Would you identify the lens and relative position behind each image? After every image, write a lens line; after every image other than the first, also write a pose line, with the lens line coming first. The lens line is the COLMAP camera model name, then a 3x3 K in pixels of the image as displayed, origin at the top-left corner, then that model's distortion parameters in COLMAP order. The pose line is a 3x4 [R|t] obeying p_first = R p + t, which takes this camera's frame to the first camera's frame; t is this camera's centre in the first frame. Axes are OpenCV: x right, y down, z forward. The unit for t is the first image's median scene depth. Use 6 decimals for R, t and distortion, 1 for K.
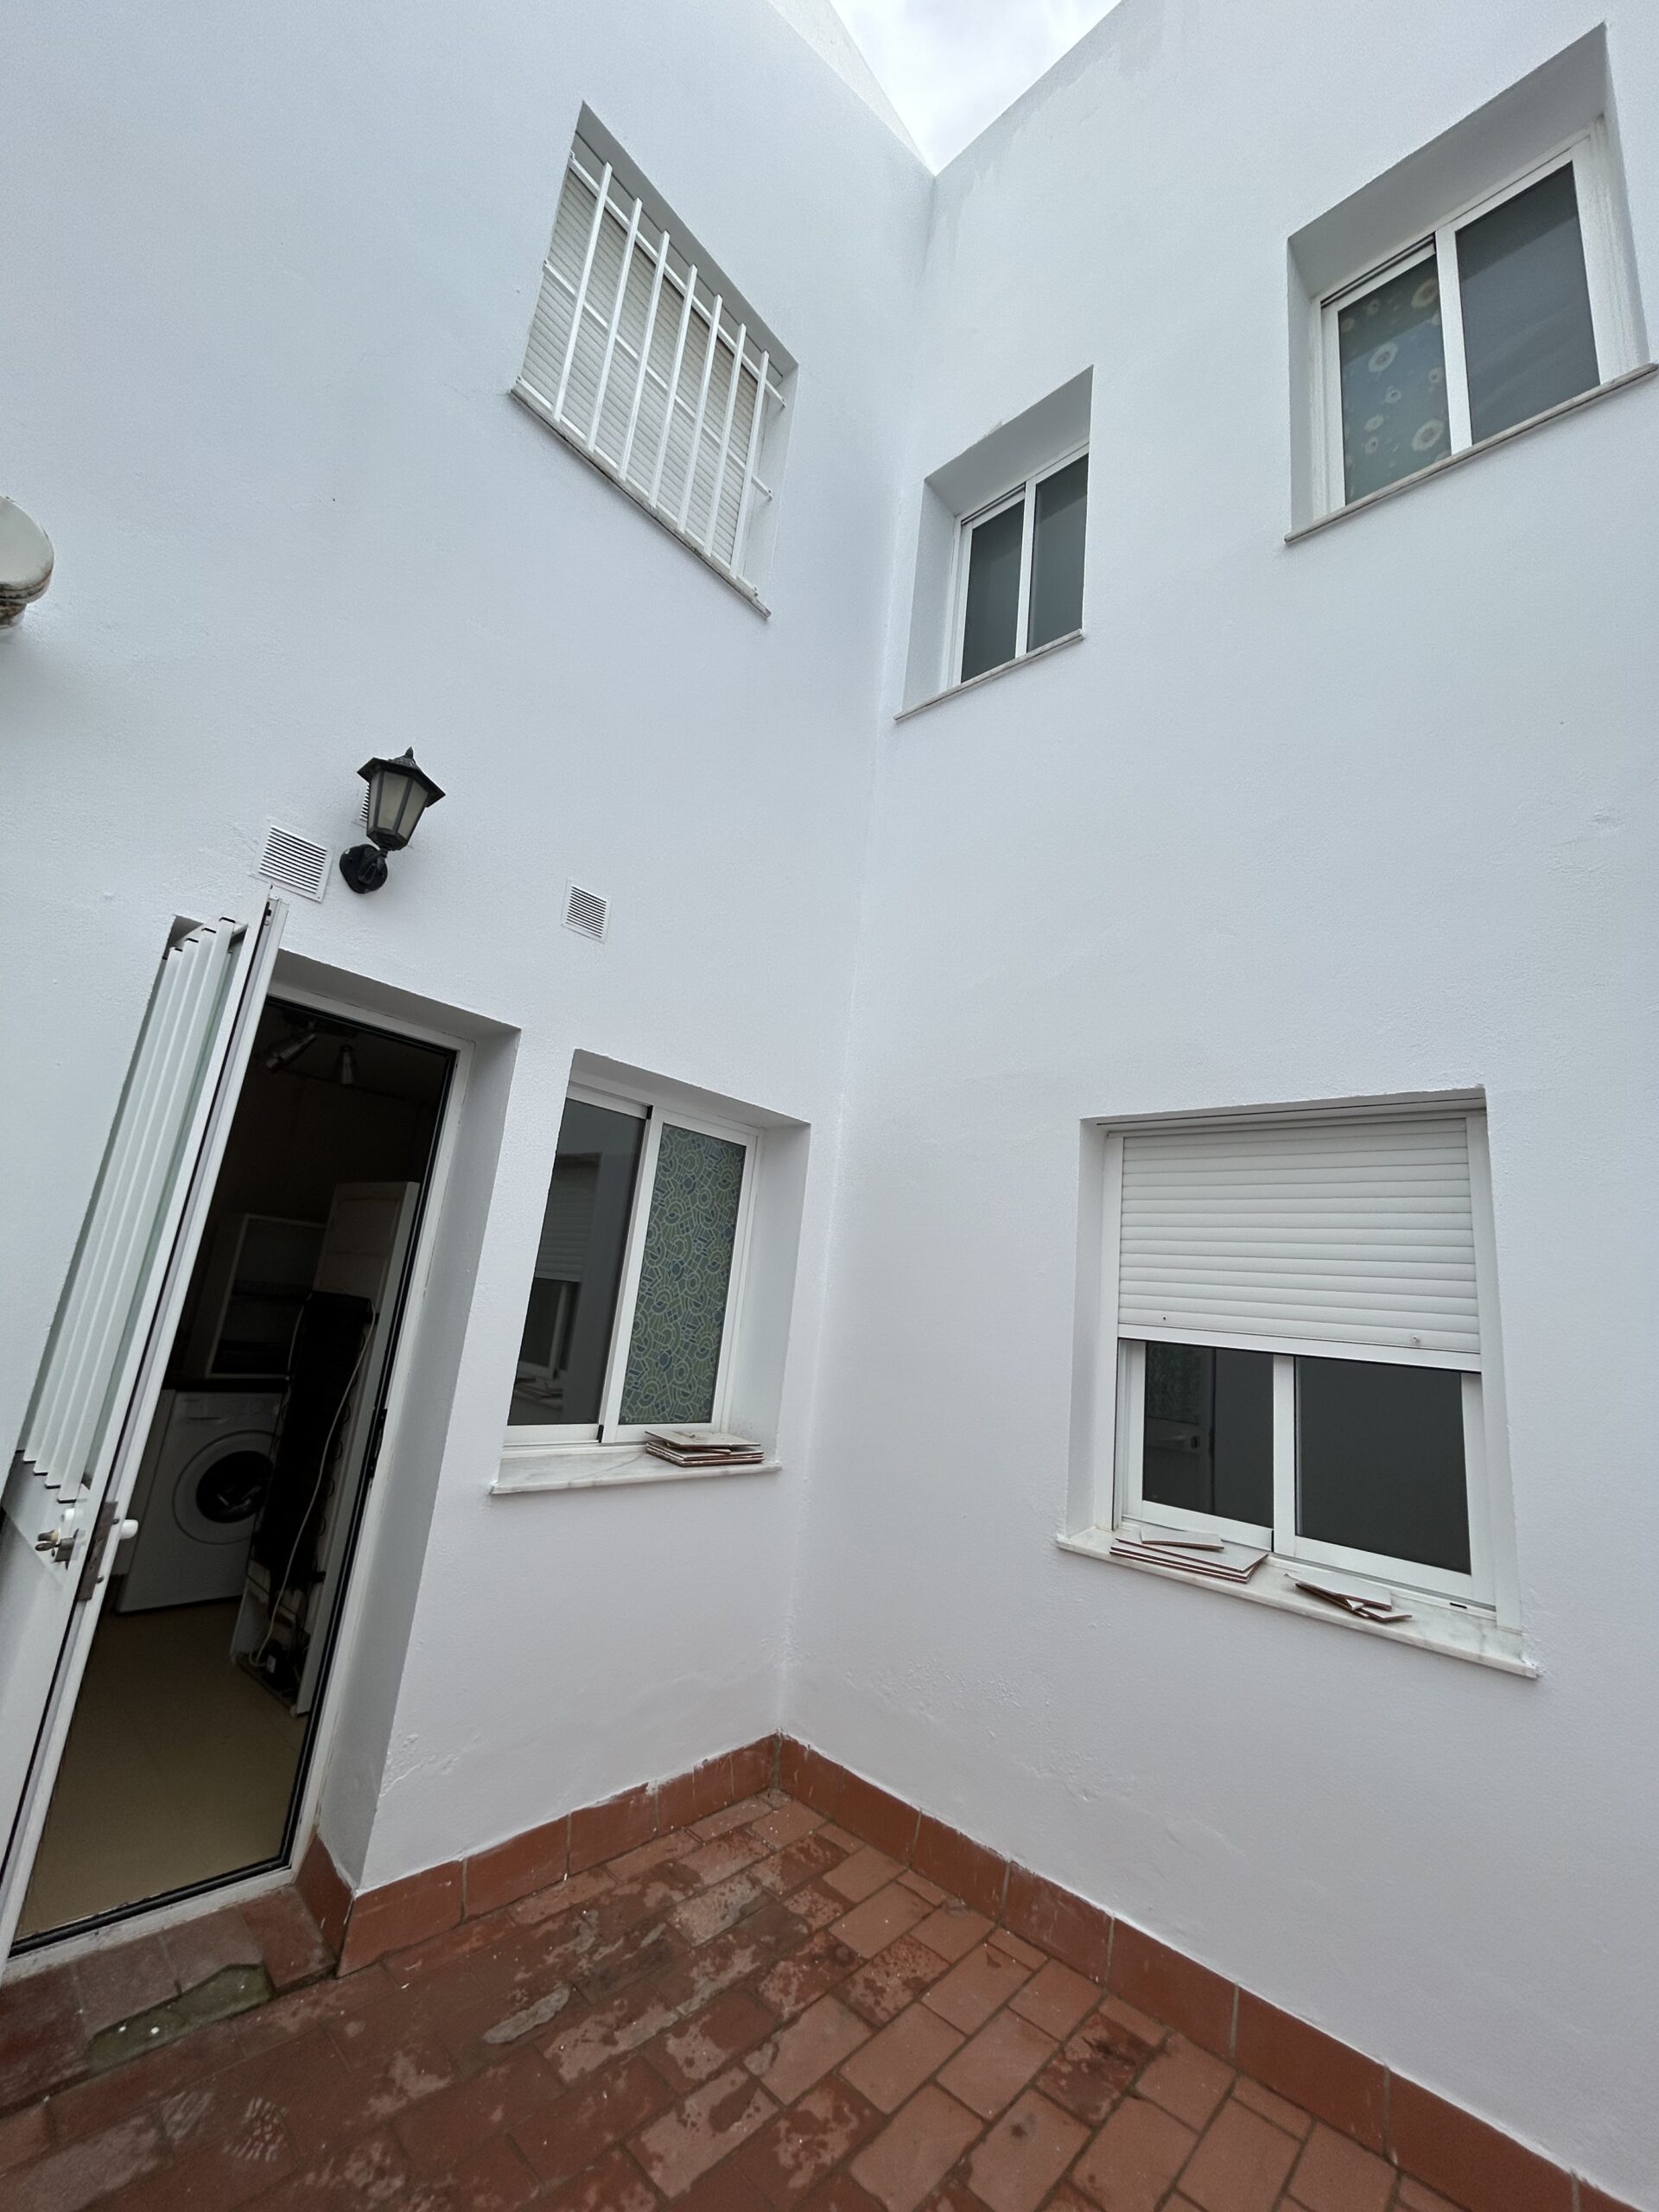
lens RADIAL K [[893.7, 0, 838.4], [0, 893.7, 1104.3], [0, 0, 1]] dist [-0.000804, 0.000329]
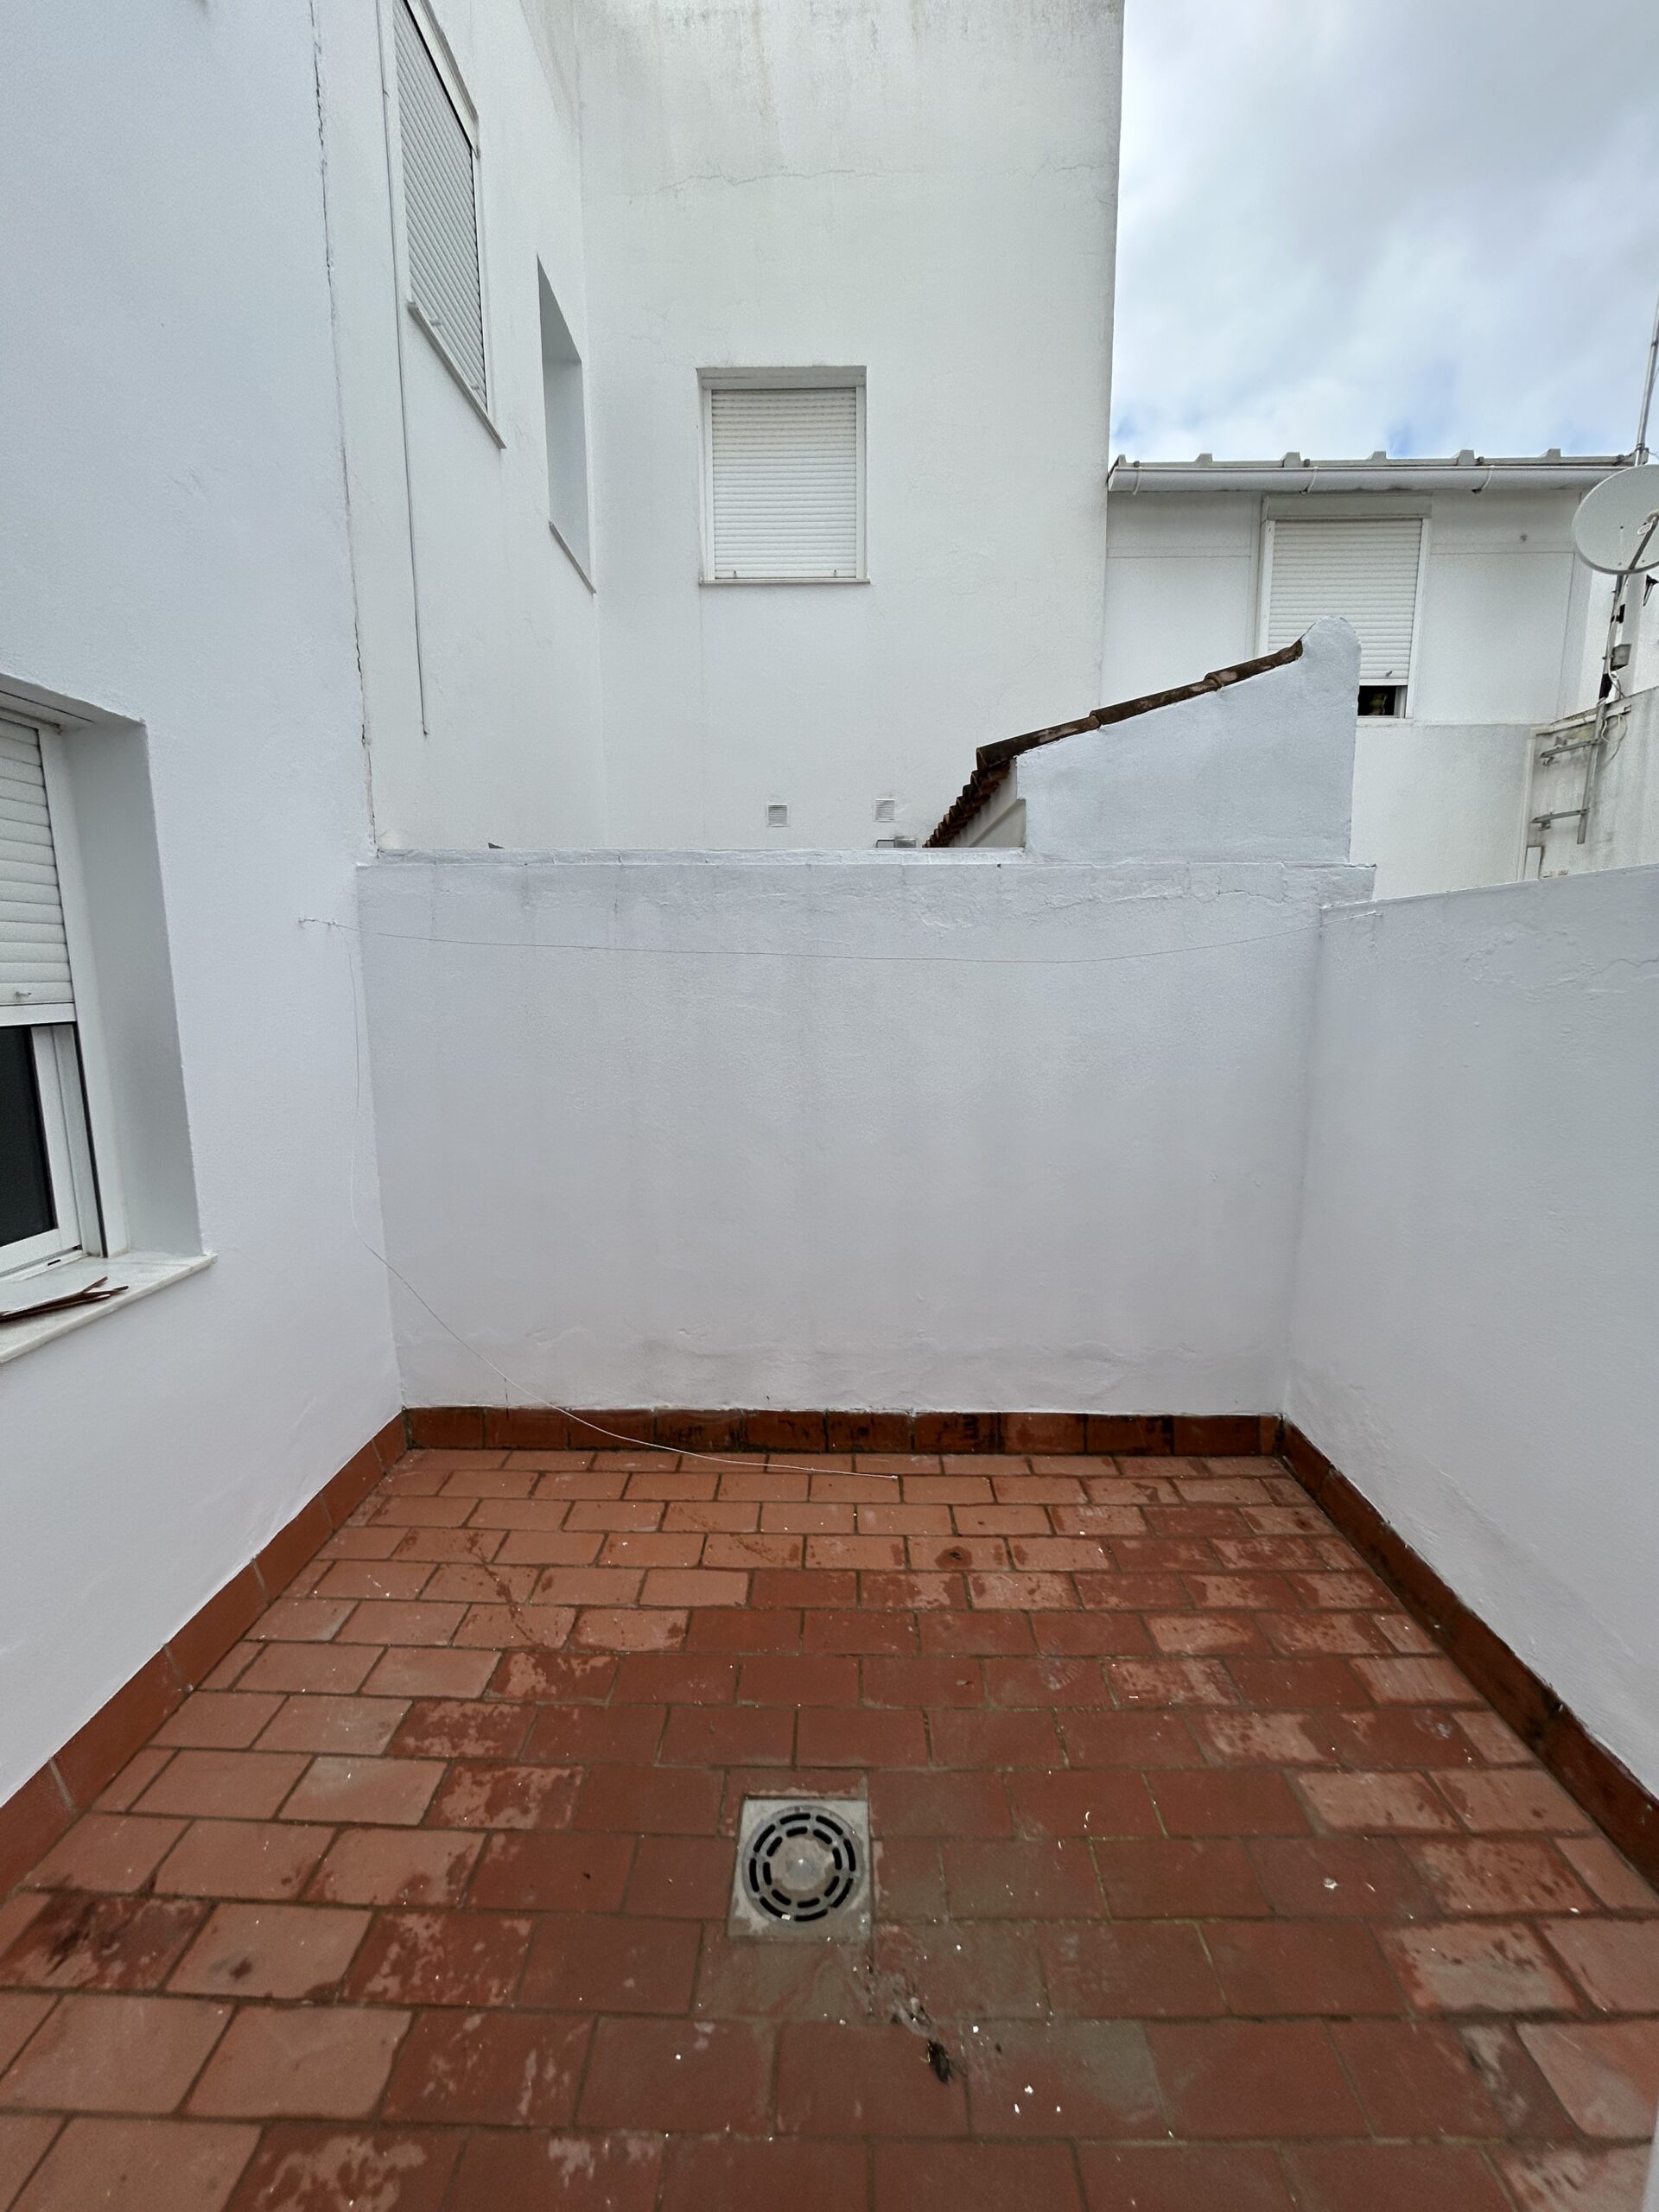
lens RADIAL K [[893.7, 0, 824.4], [0, 893.7, 1108.9], [0, 0, 1]] dist [-0.000804, 0.000329]
pose [[-0.646625, -0.209706, 0.733416, -0.595606], [-0.232891, 0.969836, 0.071975, 0.163352], [-0.726387, -0.124265, -0.675959, 1.249399]]
